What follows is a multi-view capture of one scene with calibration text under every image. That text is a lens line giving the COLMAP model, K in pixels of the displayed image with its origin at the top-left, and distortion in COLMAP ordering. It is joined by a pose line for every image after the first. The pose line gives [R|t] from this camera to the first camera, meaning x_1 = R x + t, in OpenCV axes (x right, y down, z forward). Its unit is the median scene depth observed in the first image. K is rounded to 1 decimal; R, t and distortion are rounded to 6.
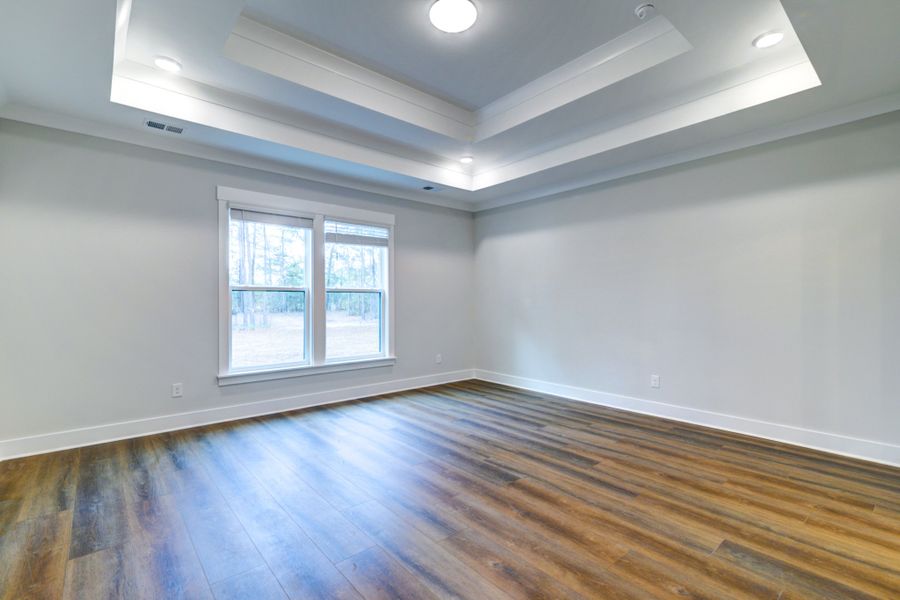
lens RADIAL K [[405.9, 0, 450.0], [0, 405.9, 297.4], [0, 0, 1]] dist [0.014828, -0.001507]
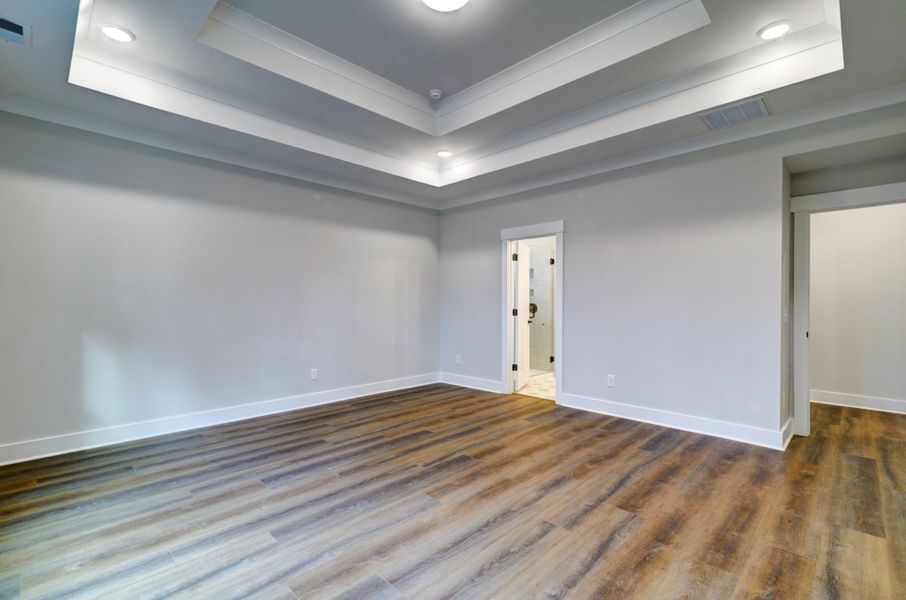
lens RADIAL K [[399.1, 0, 452.6], [0, 399.1, 301.3], [0, 0, 1]] dist [0.005053, -0.000099]
pose [[-0.068533, 0.004508, 0.997639, -0.828689], [-0.011145, 0.999924, -0.005284, 0.013026], [-0.997587, -0.011481, -0.068477, 0.964084]]
